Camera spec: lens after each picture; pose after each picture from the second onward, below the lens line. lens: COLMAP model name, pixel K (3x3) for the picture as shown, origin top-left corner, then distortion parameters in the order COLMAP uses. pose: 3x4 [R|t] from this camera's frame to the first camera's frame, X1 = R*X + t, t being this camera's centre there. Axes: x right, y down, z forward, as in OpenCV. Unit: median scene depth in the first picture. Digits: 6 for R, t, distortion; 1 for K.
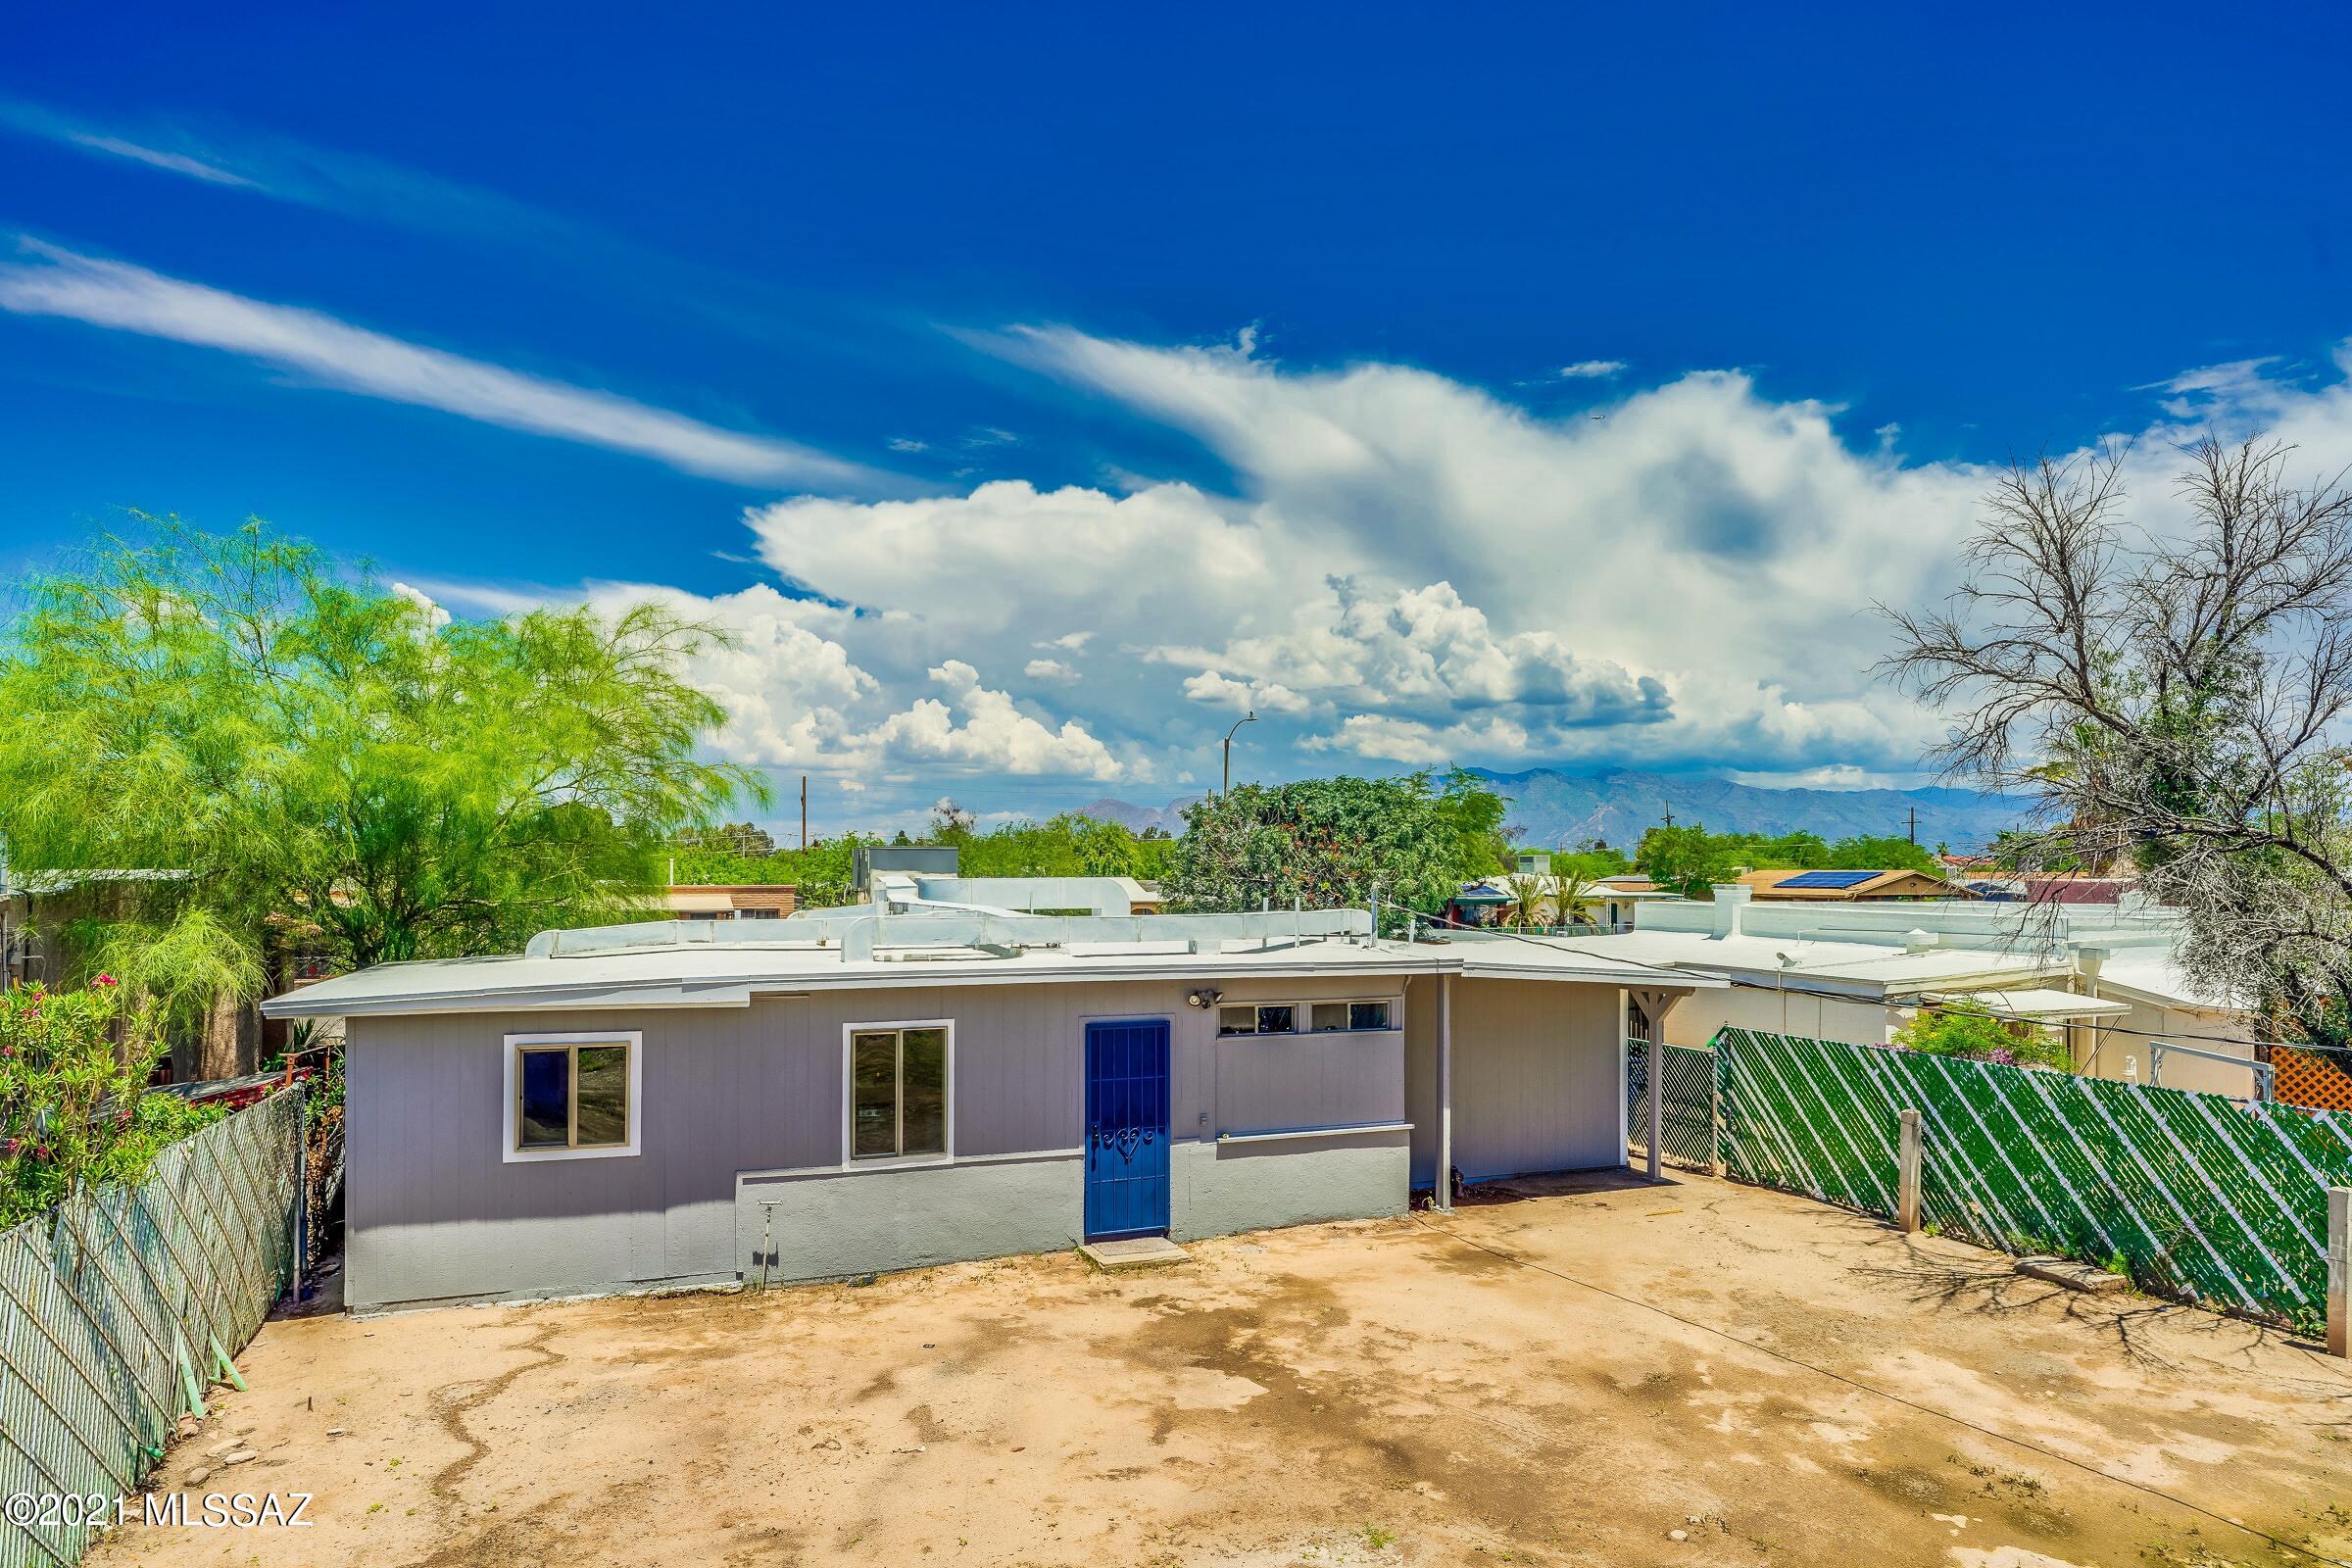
lens RADIAL K [[1393.4, 0, 1132.7], [0, 1393.4, 850.0], [0, 0, 1]] dist [-0.004971, 0.006368]
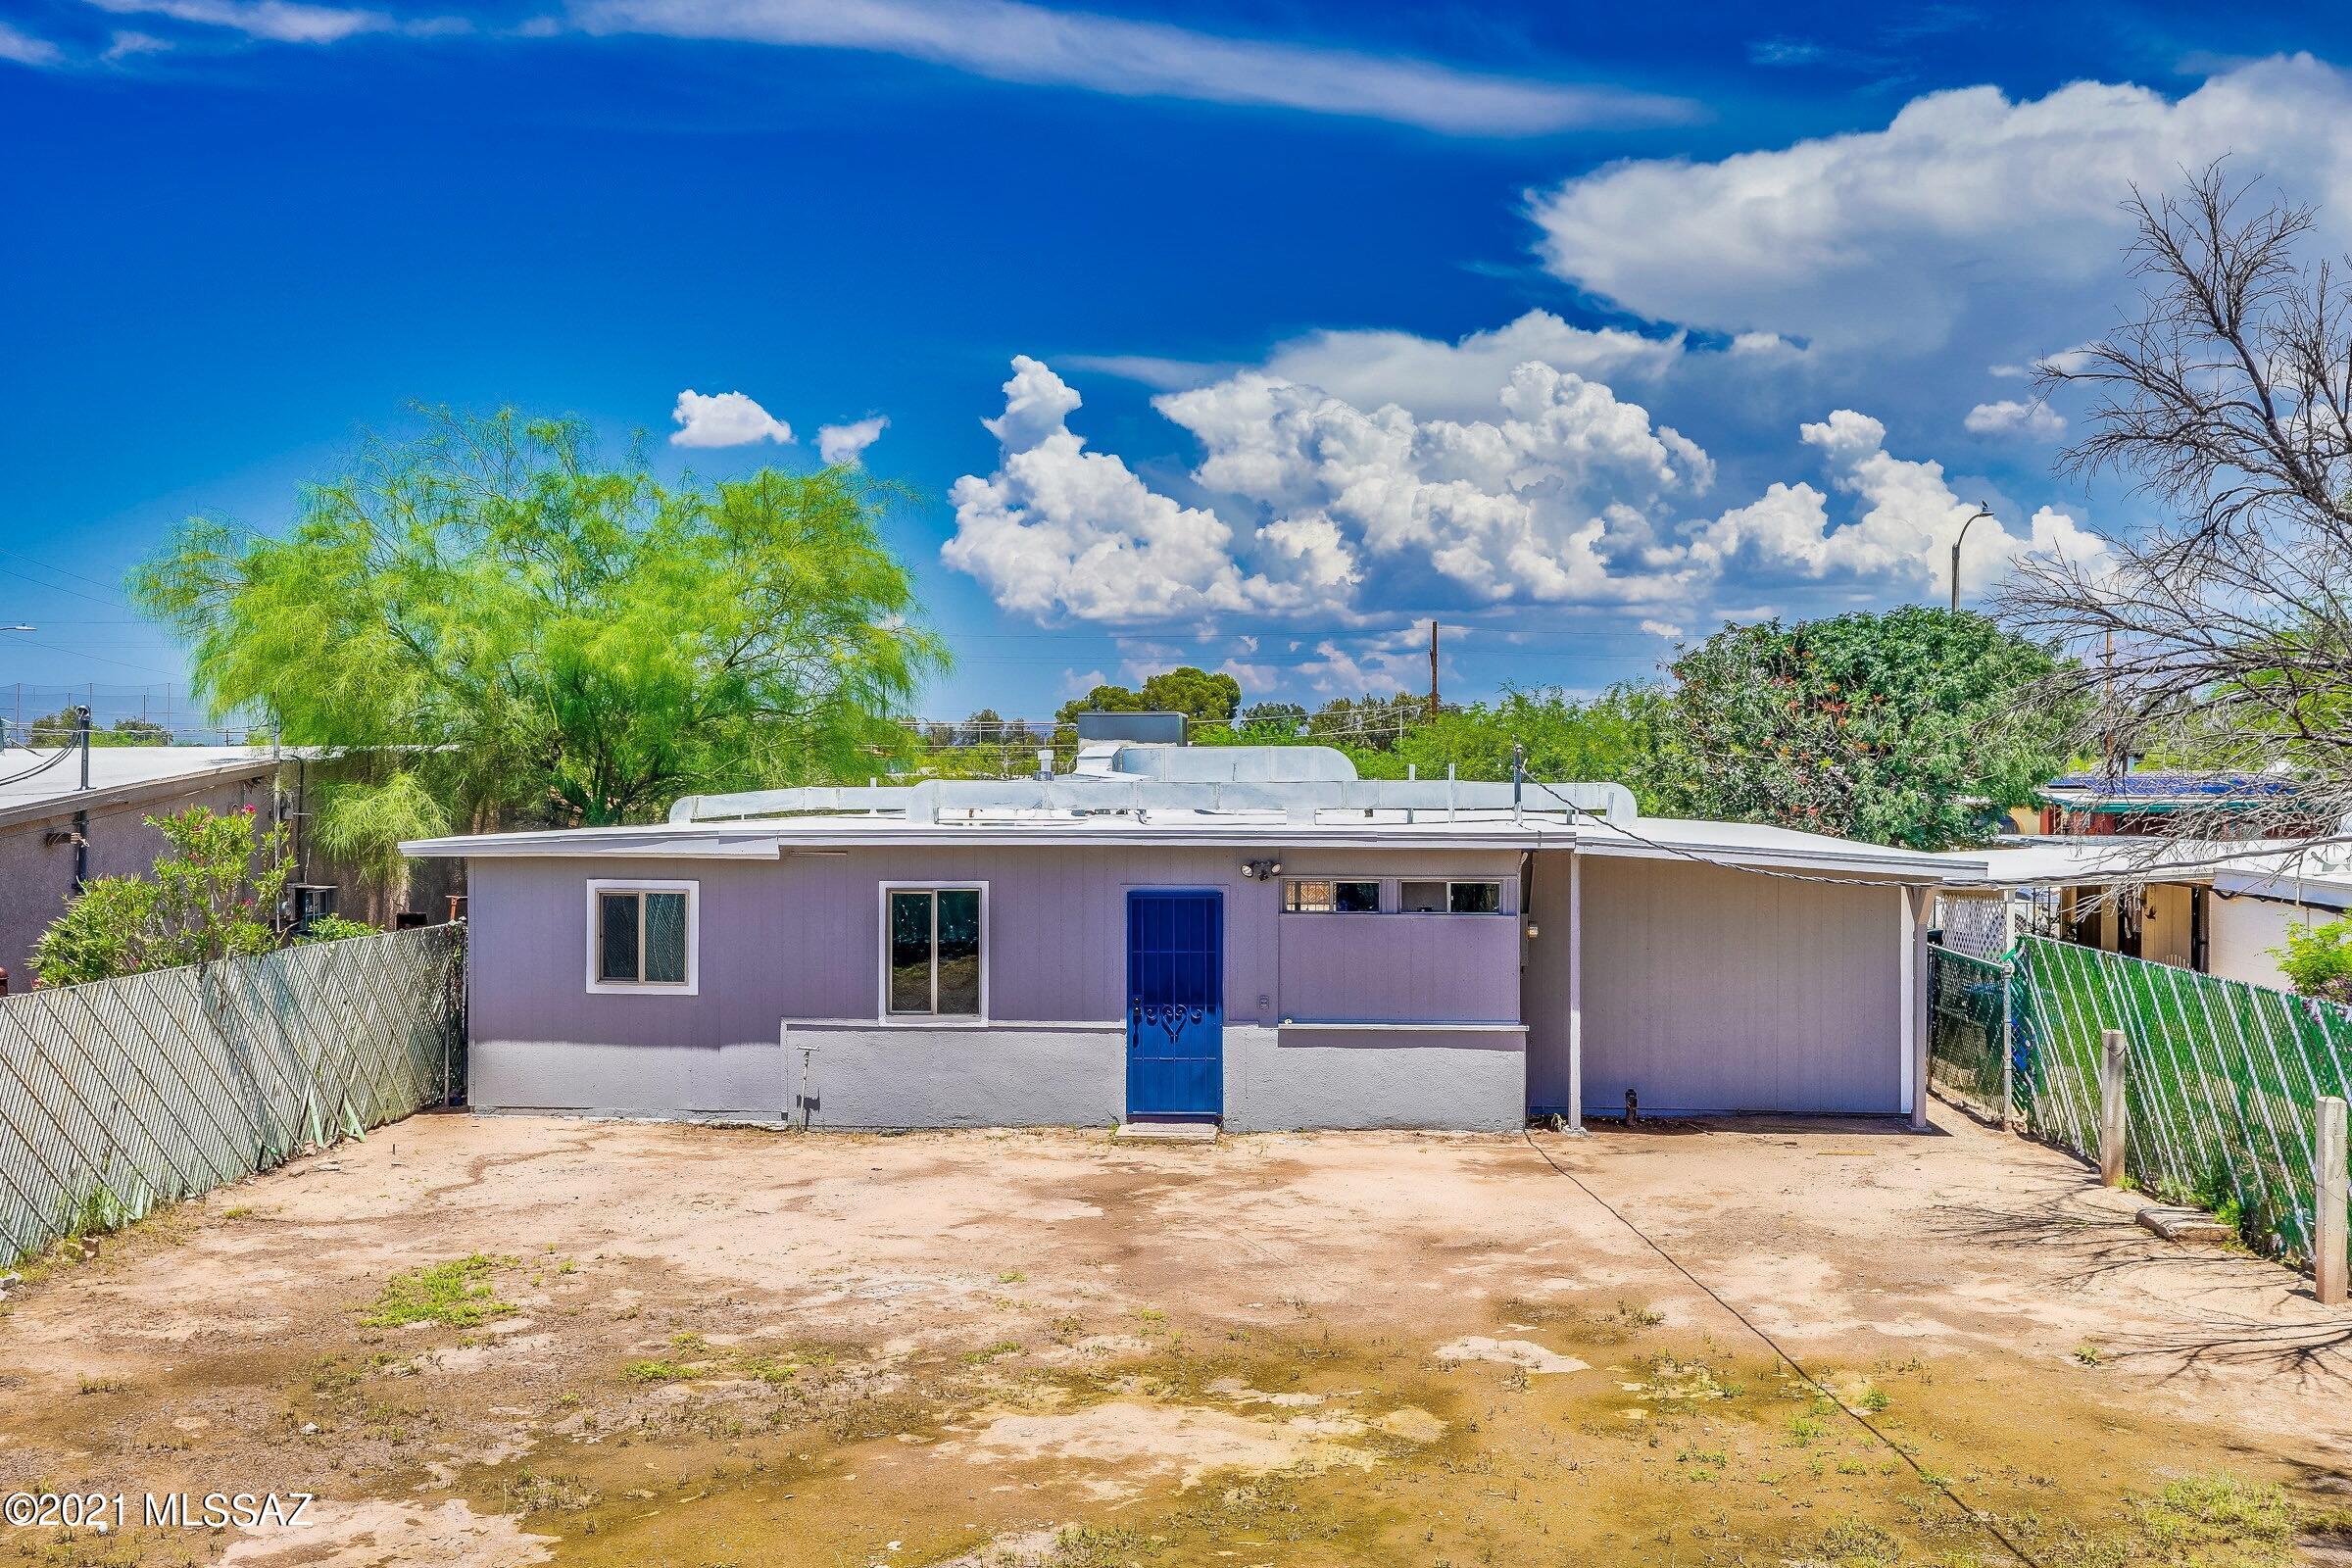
lens RADIAL K [[2425.3, 0, 1176.0], [0, 2425.3, 774.1], [0, 0, 1]] dist [-0.014952, 0.000000]
pose [[0.894883, -0.002327, -0.446295, 0.697394], [0.008560, 0.999892, 0.011950, 0.023668], [0.446219, -0.014514, 0.894806, -0.440575]]
